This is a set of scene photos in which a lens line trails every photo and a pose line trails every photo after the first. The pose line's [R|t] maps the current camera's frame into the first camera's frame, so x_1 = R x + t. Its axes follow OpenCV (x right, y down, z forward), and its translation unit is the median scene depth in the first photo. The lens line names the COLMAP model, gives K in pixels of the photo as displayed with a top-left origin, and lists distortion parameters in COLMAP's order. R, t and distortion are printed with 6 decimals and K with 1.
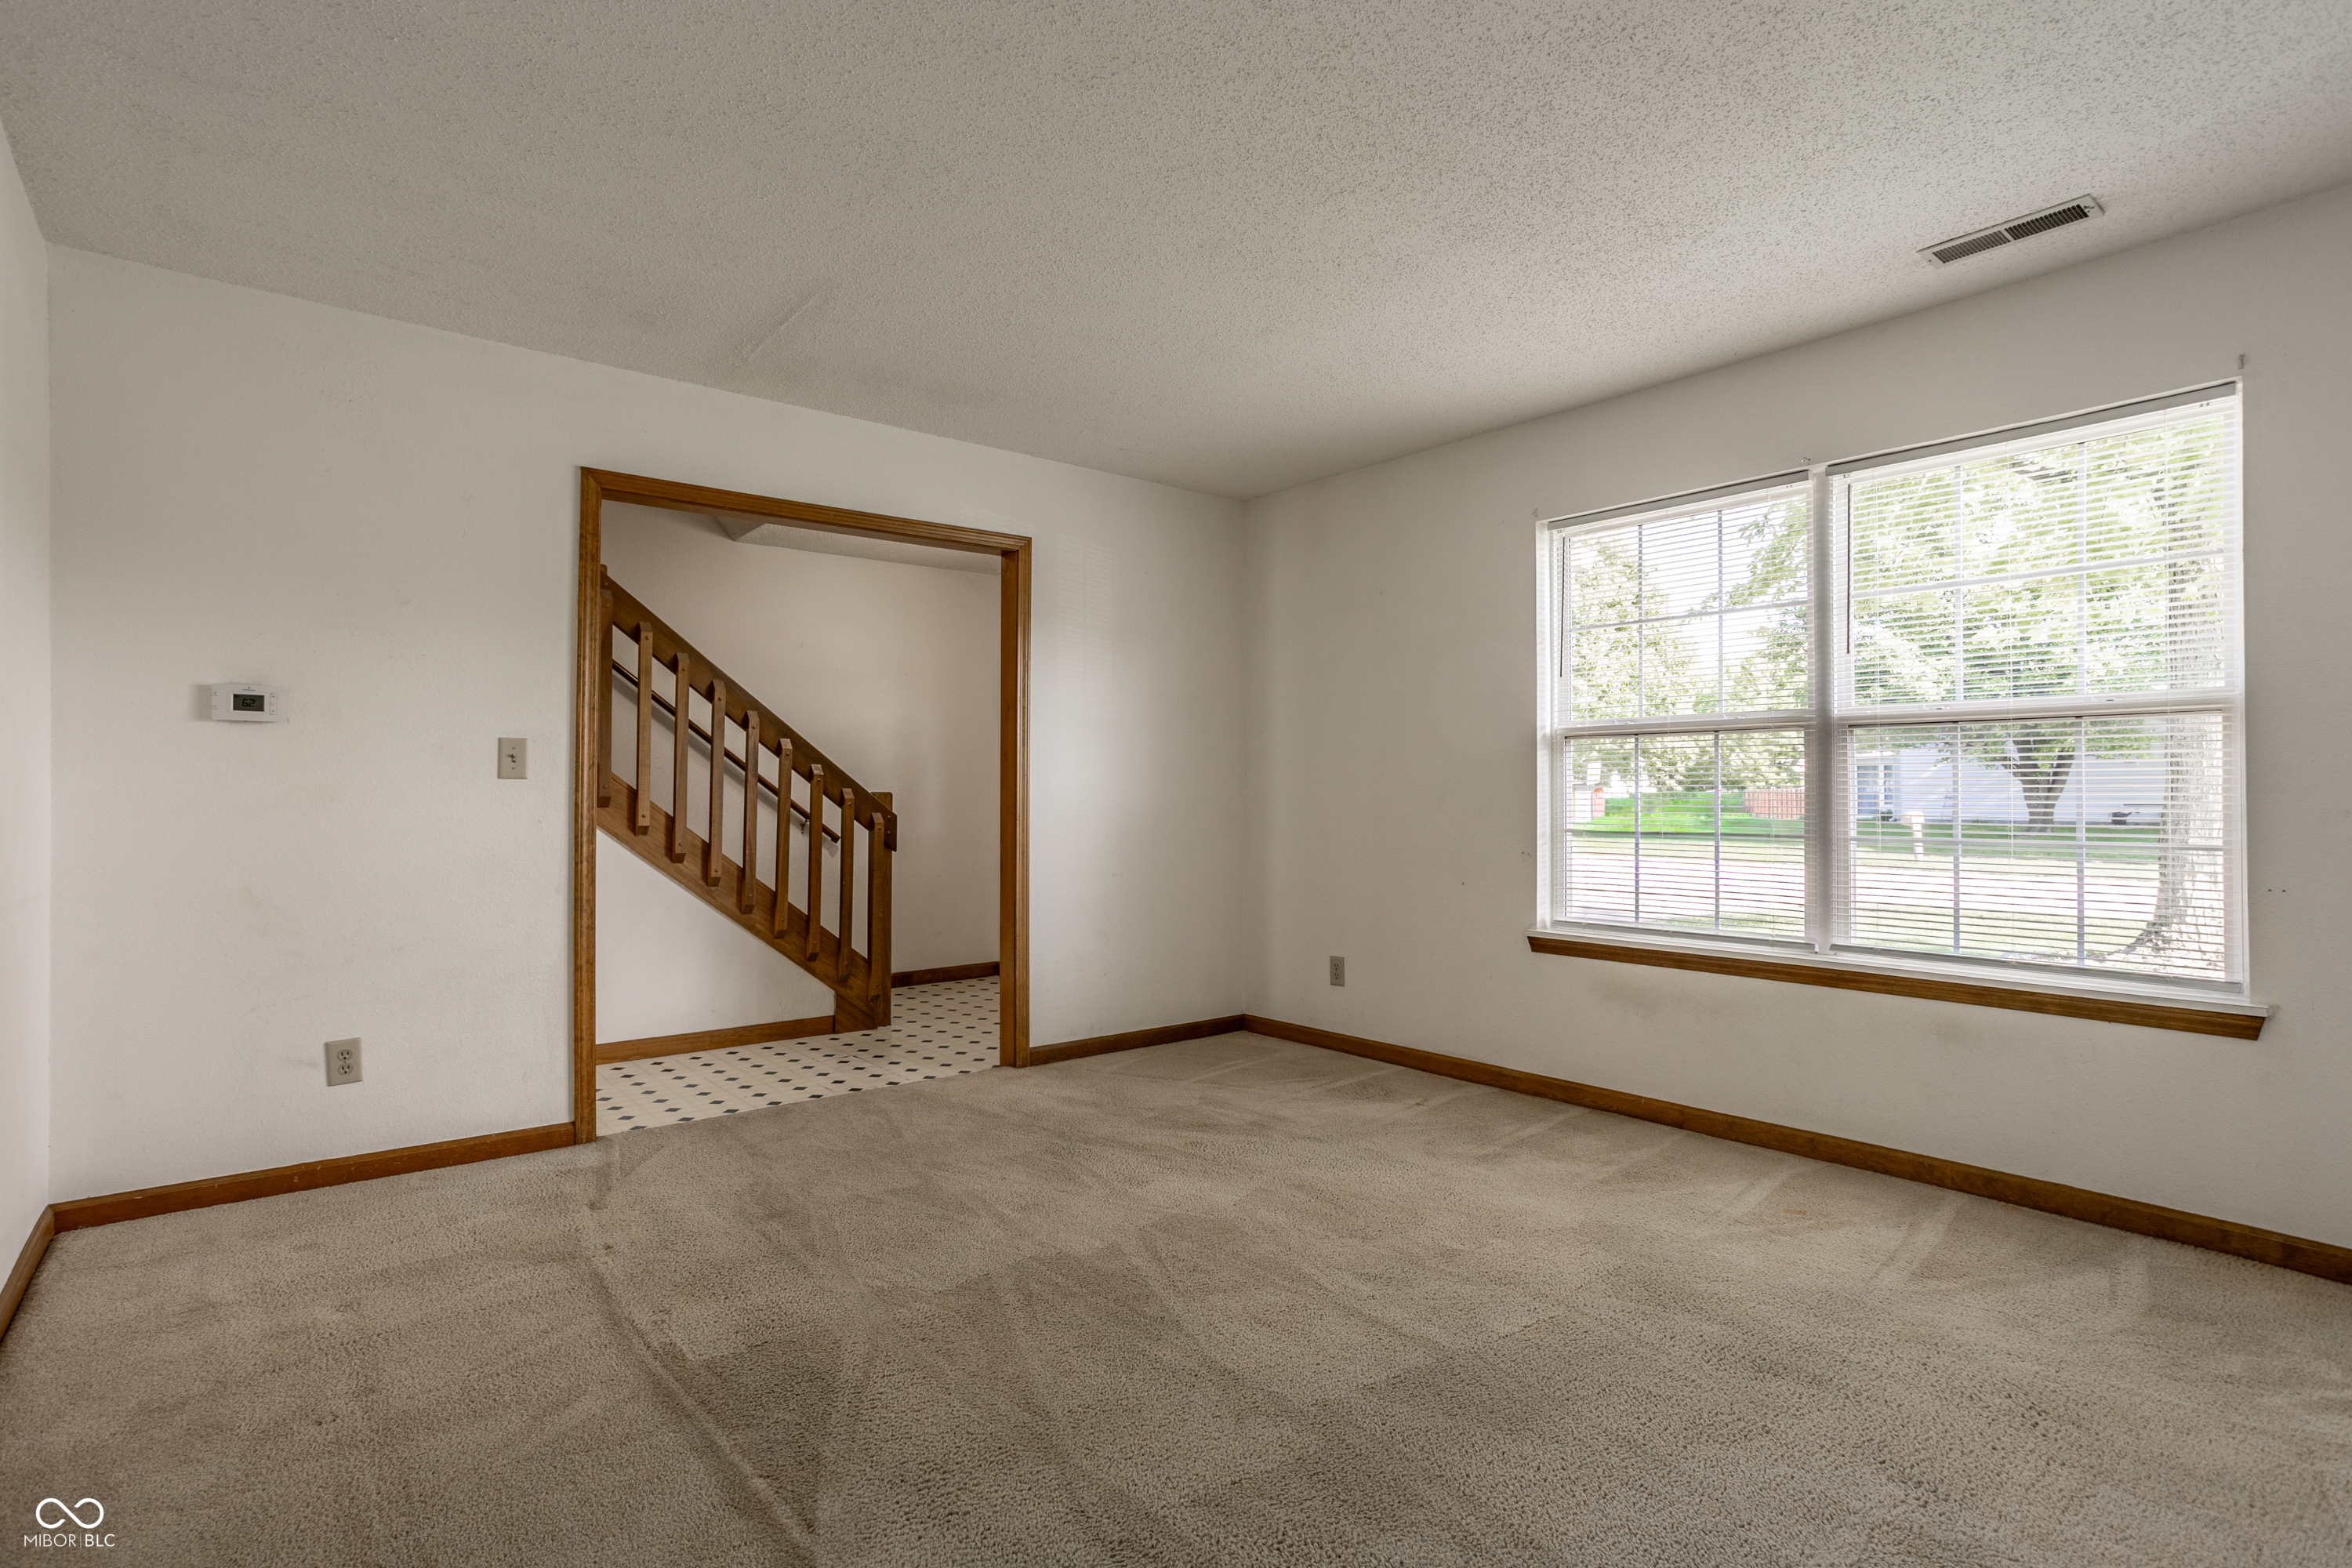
lens RADIAL K [[1144.6, 0, 1174.0], [0, 1144.6, 797.1], [0, 0, 1]] dist [-0.022679, 0.004384]
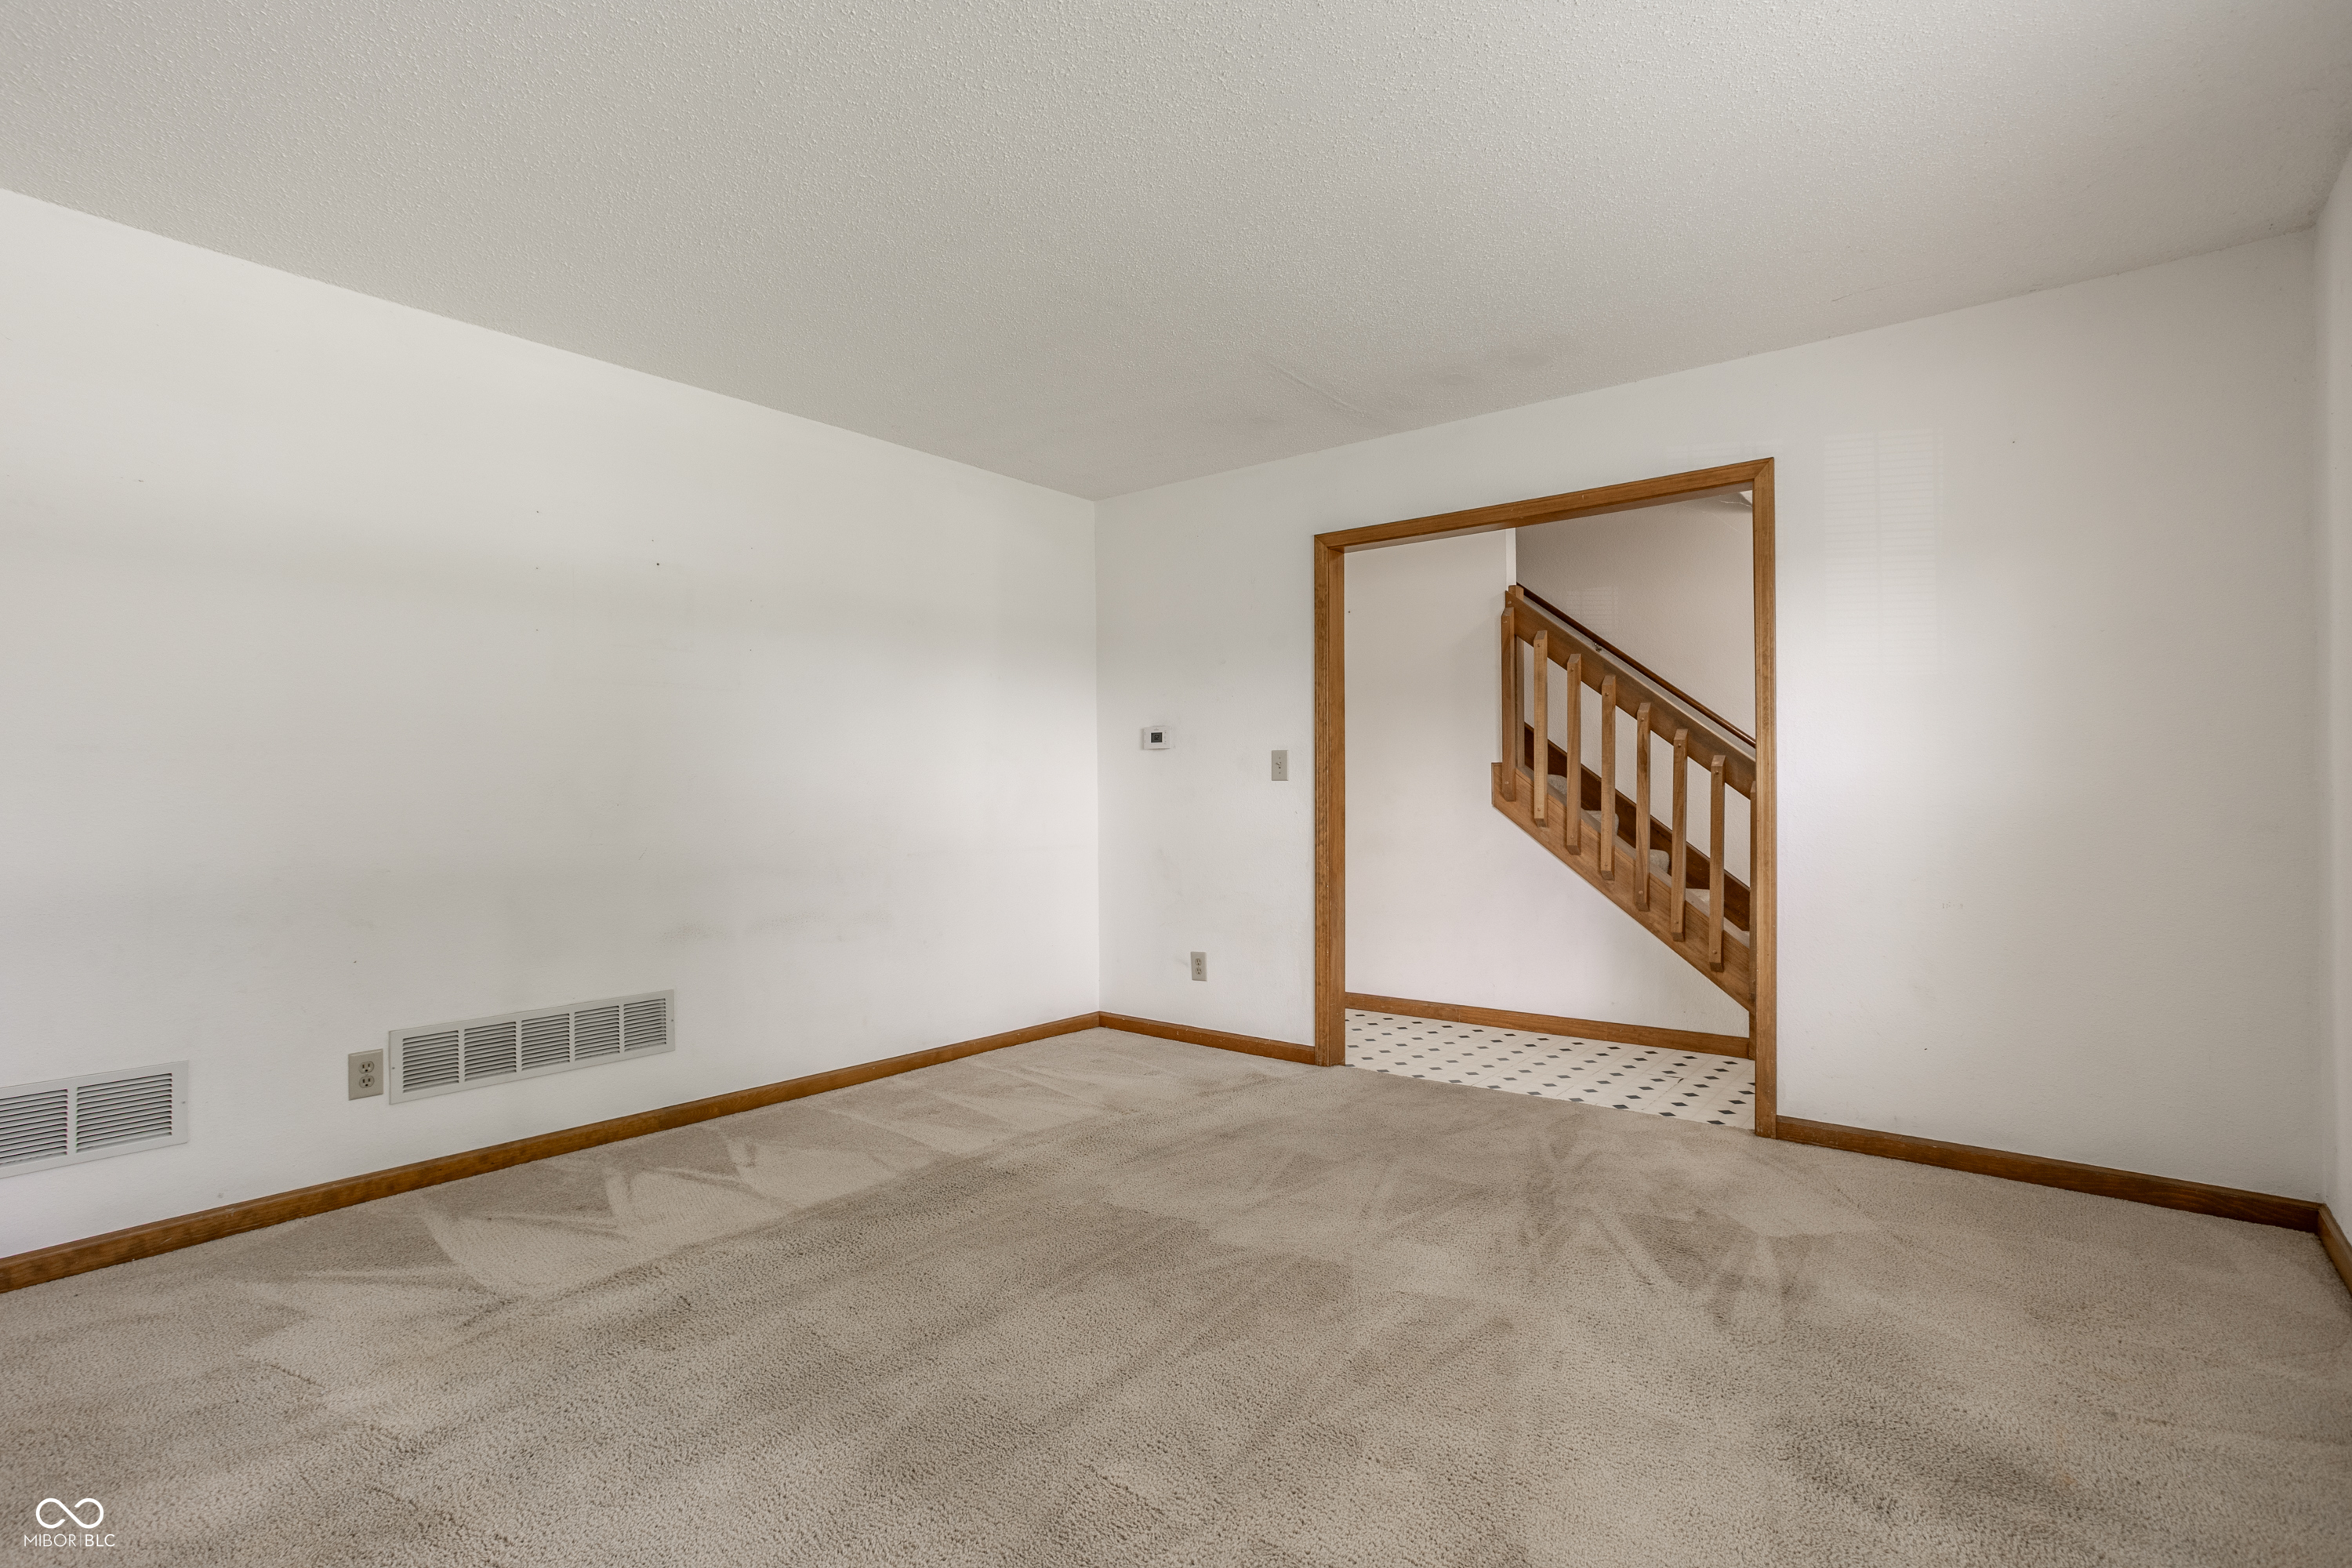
lens RADIAL K [[1144.6, 0, 1170.1], [0, 1144.6, 783.9], [0, 0, 1]] dist [-0.022679, 0.004384]
pose [[0.201689, -0.010255, -0.979396, 0.714632], [0.007167, 0.999934, -0.008995, -0.000561], [0.979423, -0.005205, 0.201749, 0.586711]]
